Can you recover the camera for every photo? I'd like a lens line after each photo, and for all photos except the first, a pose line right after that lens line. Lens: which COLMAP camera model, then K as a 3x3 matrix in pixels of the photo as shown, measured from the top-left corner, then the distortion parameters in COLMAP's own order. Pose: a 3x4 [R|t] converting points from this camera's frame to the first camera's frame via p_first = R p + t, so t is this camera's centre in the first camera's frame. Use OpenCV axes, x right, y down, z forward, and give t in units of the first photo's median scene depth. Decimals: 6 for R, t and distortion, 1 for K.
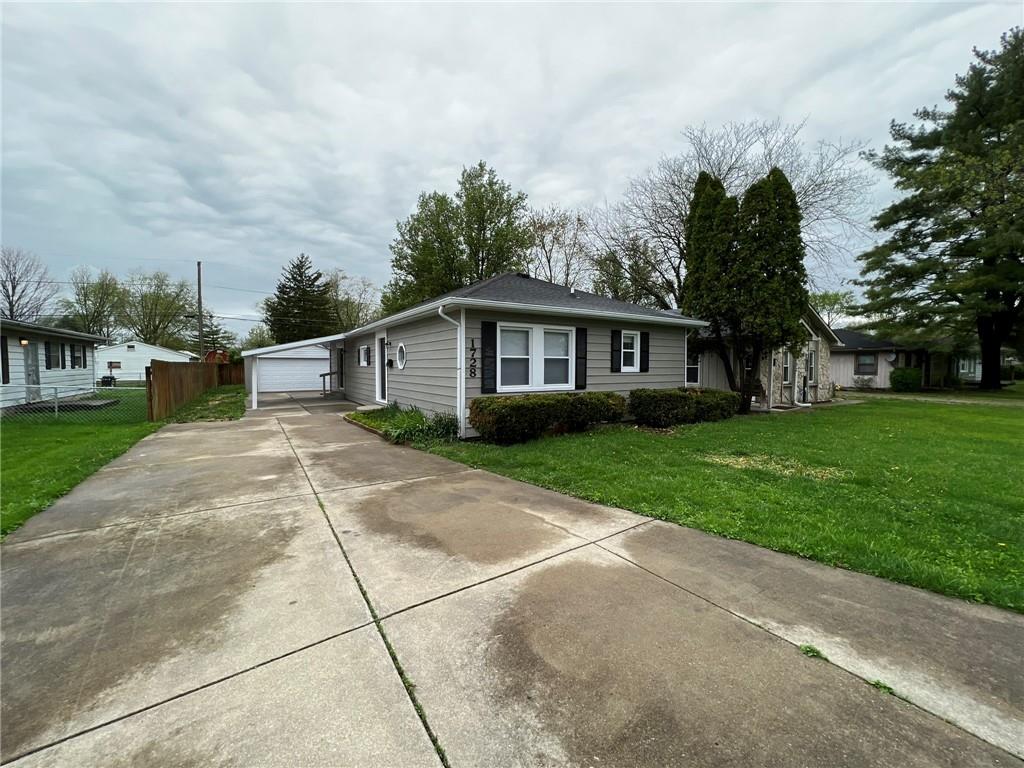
lens RADIAL K [[410.2, 0, 511.3], [0, 410.2, 381.2], [0, 0, 1]] dist [0.000258, 0.000471]
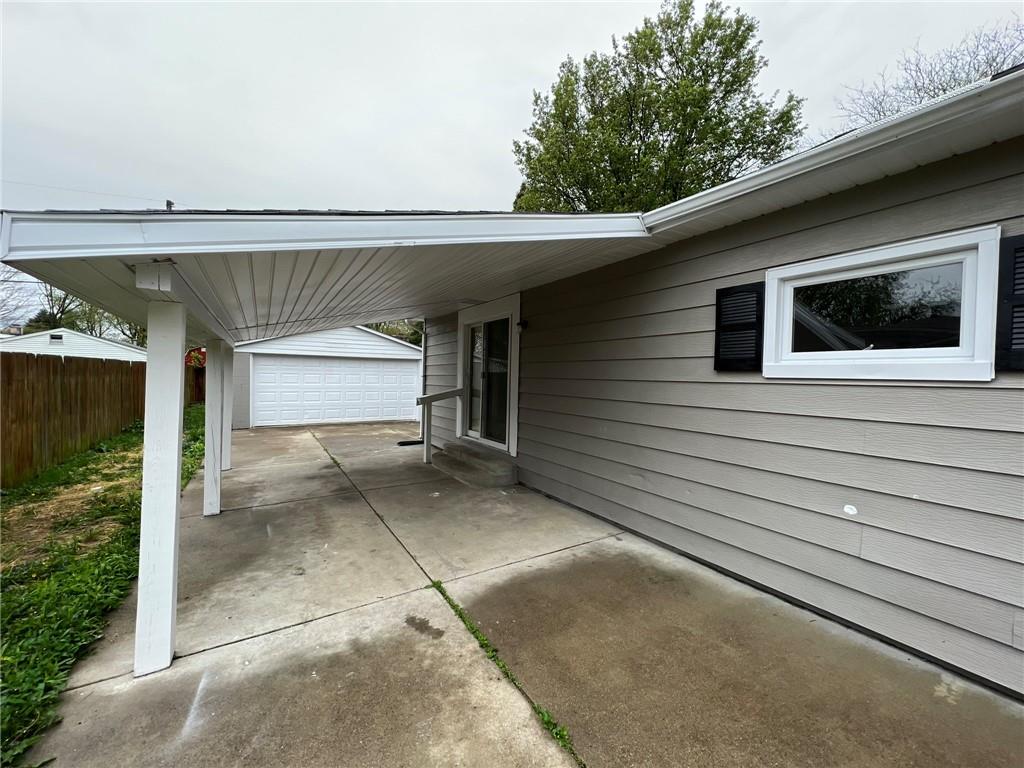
lens RADIAL K [[410.2, 0, 511.3], [0, 410.2, 381.2], [0, 0, 1]] dist [0.000258, 0.000471]
pose [[0.999669, 0.017859, -0.018517, -0.747368], [-0.018354, 0.999469, -0.026910, -0.044741], [0.018027, 0.027241, 0.999466, 1.282713]]
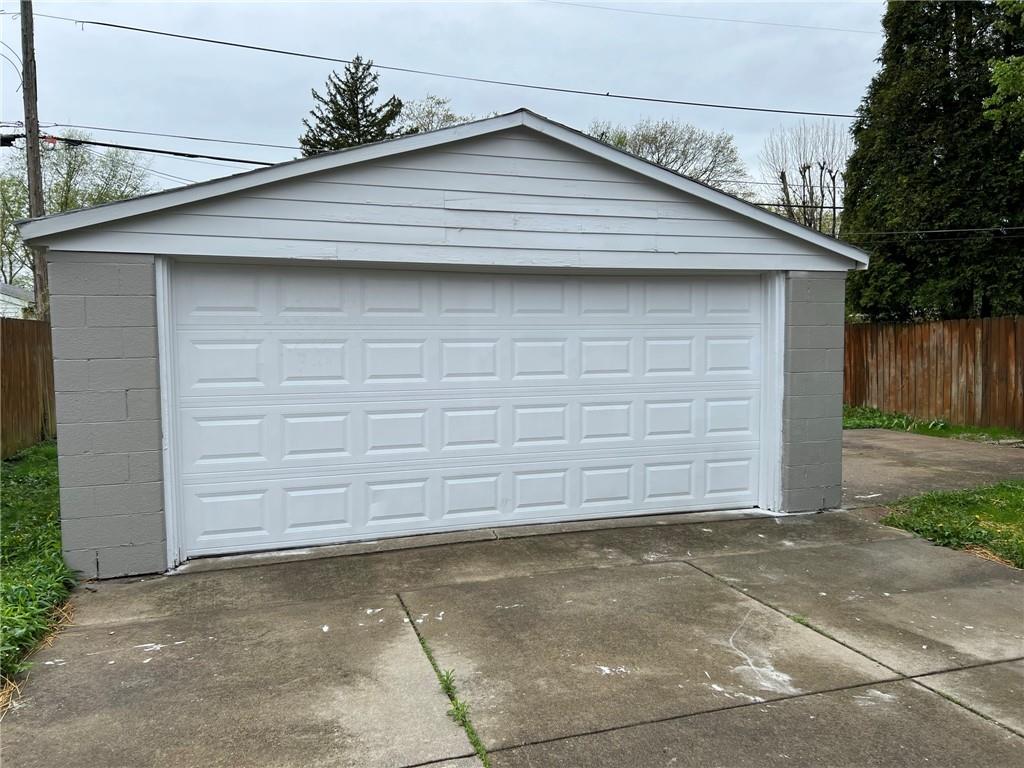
lens RADIAL K [[772.9, 0, 512.0], [0, 772.9, 384.0], [0, 0, 1]] dist [0.005089, 0.003608]
pose [[0.968818, 0.010402, -0.247553, -1.138264], [-0.003840, 0.999629, 0.026978, -0.071654], [0.247742, -0.025186, 0.968499, 1.960420]]
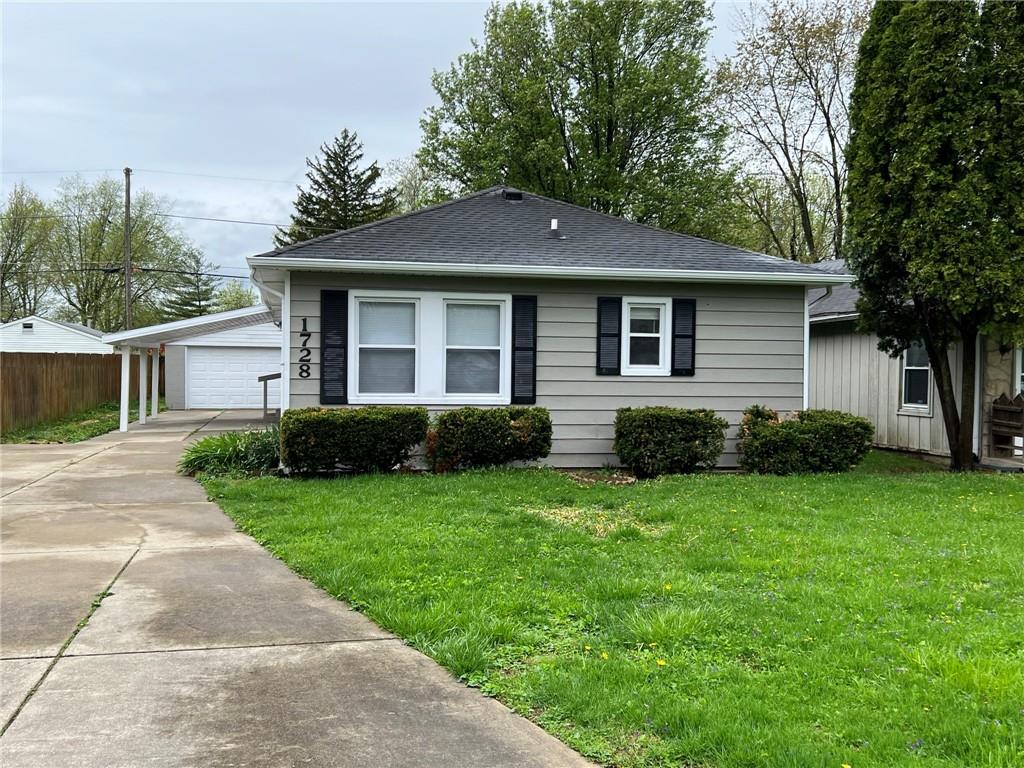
lens RADIAL K [[1011.5, 0, 510.1], [0, 1011.5, 389.5], [0, 0, 1]] dist [0.110720, -0.232874]
pose [[0.936701, 0.018217, -0.349656, 0.635941], [-0.023636, 0.999657, -0.011236, 0.015578], [0.349332, 0.018789, 0.936811, -0.306326]]
